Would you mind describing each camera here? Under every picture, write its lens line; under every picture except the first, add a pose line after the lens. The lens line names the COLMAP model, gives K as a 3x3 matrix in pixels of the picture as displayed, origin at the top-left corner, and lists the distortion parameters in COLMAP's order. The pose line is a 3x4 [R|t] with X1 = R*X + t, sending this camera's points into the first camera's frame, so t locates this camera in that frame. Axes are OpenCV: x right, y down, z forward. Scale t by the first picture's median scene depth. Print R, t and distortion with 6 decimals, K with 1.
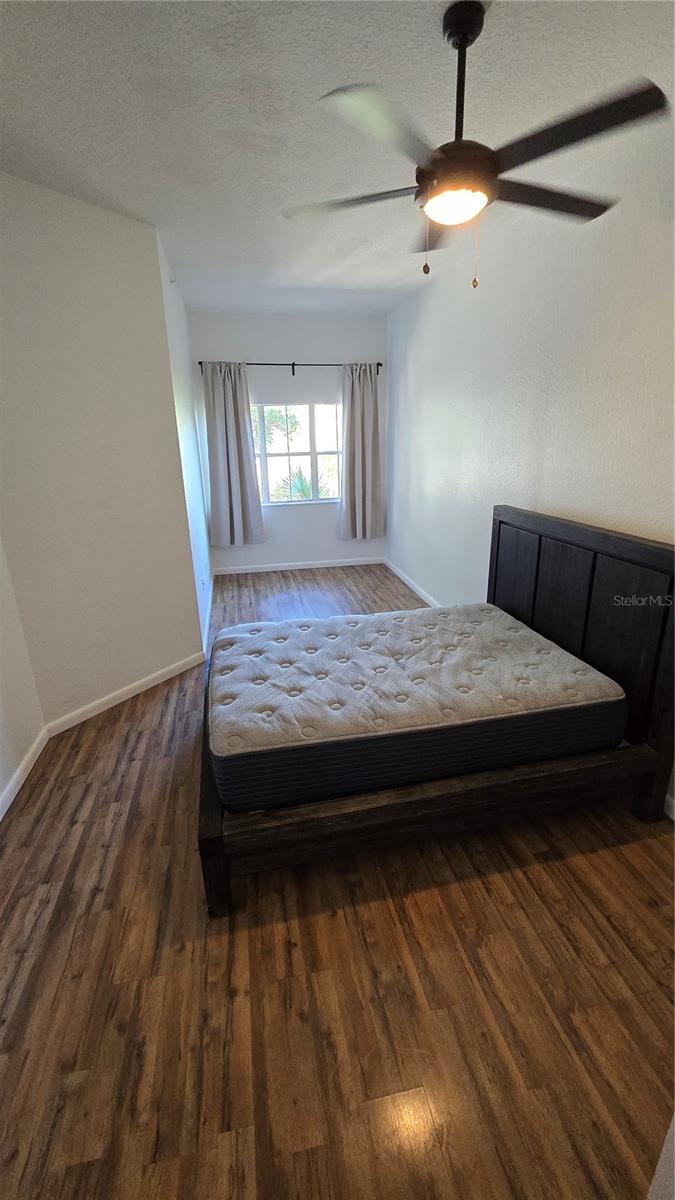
lens RADIAL K [[491.3, 0, 334.3], [0, 491.3, 597.1], [0, 0, 1]] dist [-0.003106, 0.001435]
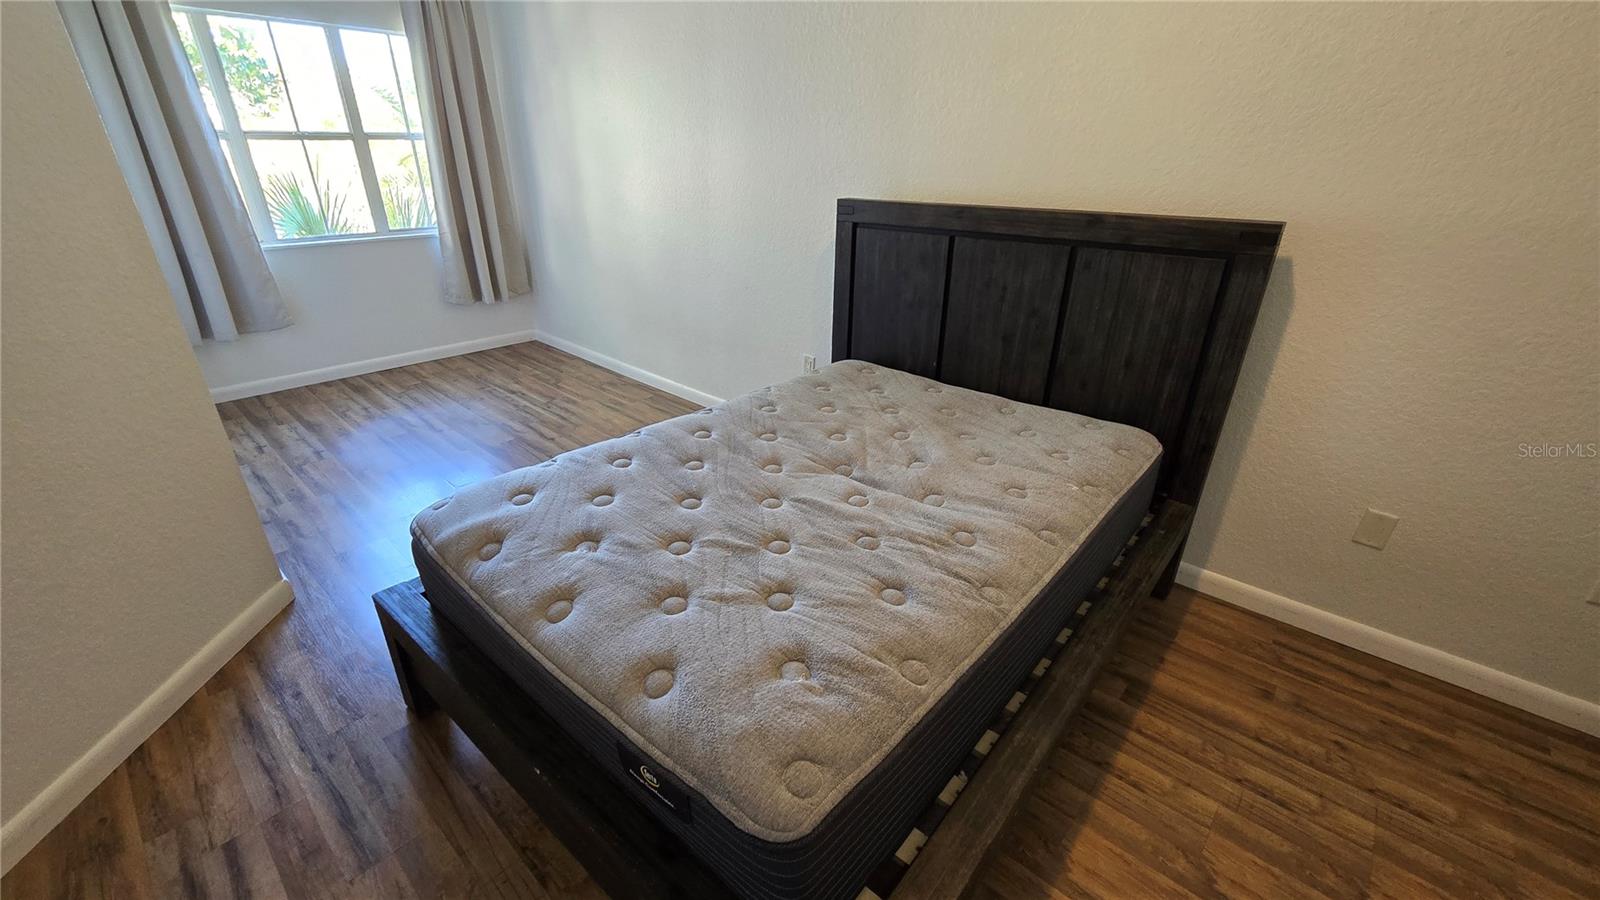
lens RADIAL K [[655.0, 0, 803.6], [0, 655.0, 459.9], [0, 0, 1]] dist [-0.003106, 0.001435]
pose [[0.801125, -0.229954, 0.552557, -0.266306], [0.164939, 0.972318, 0.165506, -0.013460], [-0.575320, -0.041453, 0.816877, 0.384322]]
